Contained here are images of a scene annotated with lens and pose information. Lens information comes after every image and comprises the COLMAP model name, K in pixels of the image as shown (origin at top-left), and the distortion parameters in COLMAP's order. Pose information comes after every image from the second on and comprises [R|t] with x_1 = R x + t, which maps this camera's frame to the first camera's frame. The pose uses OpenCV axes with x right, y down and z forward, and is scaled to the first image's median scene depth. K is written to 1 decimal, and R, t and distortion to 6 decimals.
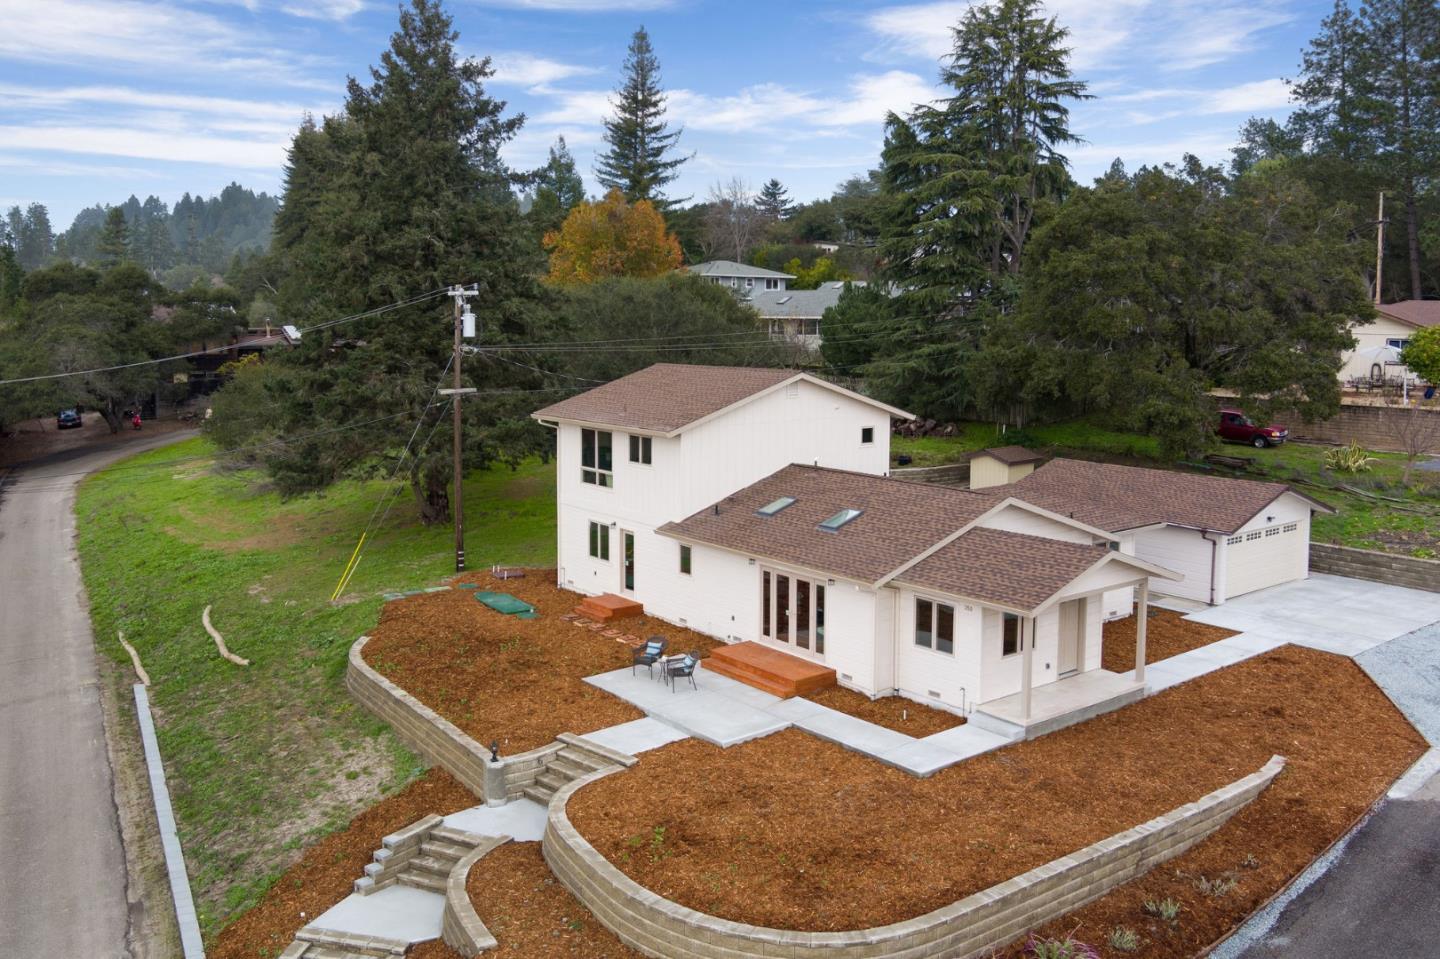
lens RADIAL K [[1196.0, 0, 730.6], [0, 1196.0, 478.7], [0, 0, 1]] dist [-0.079853, 0.029569]
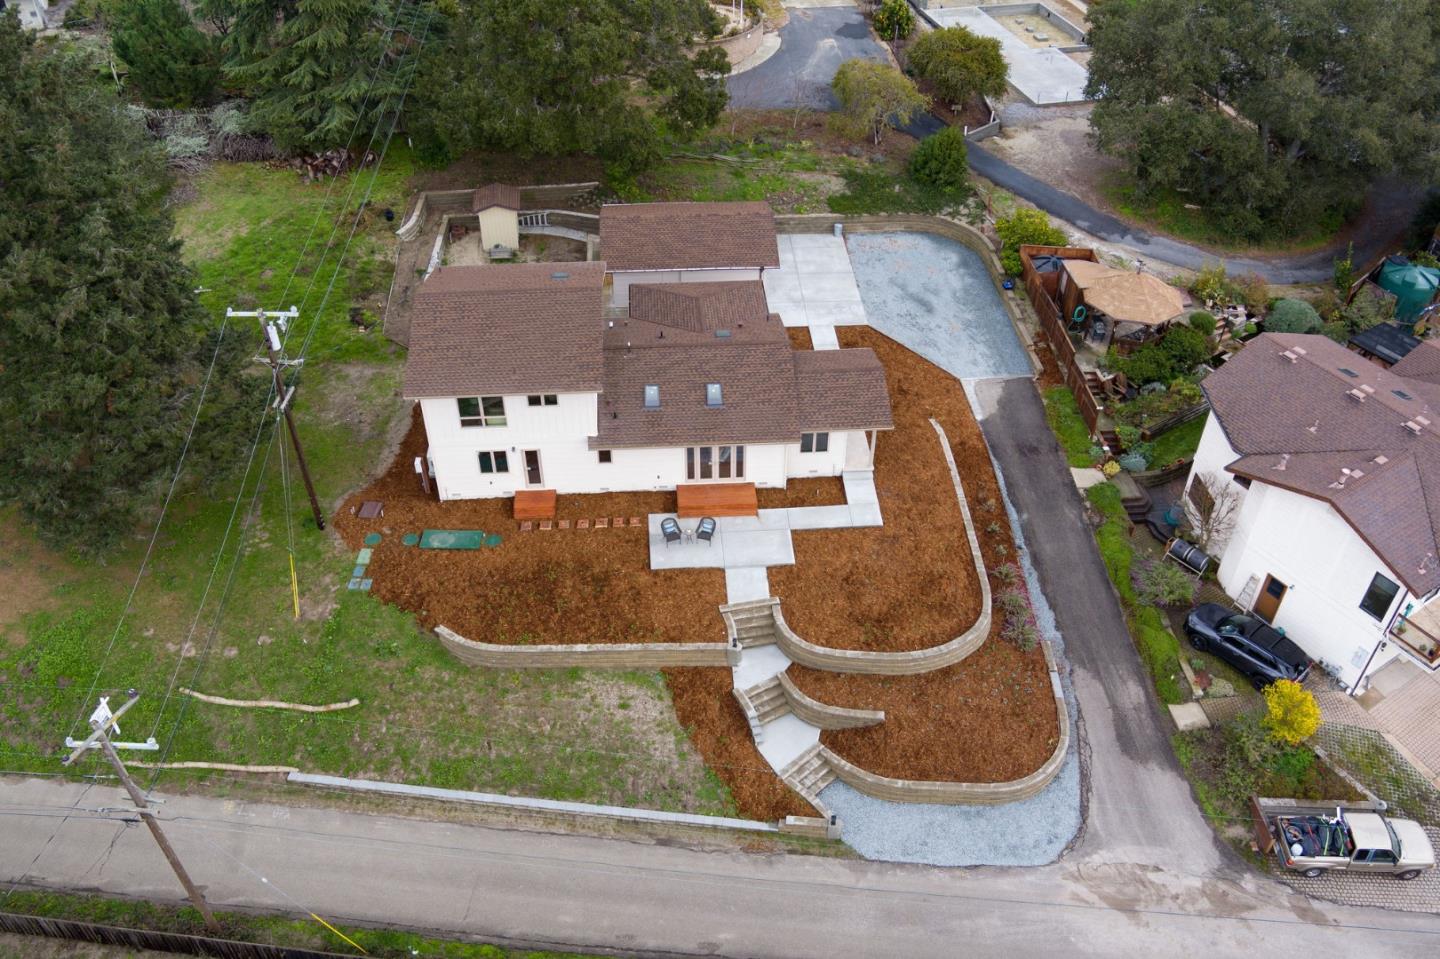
lens RADIAL K [[1196.0, 0, 686.4], [0, 1196.0, 474.2], [0, 0, 1]] dist [-0.079853, 0.029569]
pose [[0.575373, -0.529791, 0.623111, -0.996492], [0.111128, 0.805425, 0.582187, -0.831632], [-0.810307, -0.265730, 0.522294, 0.160828]]
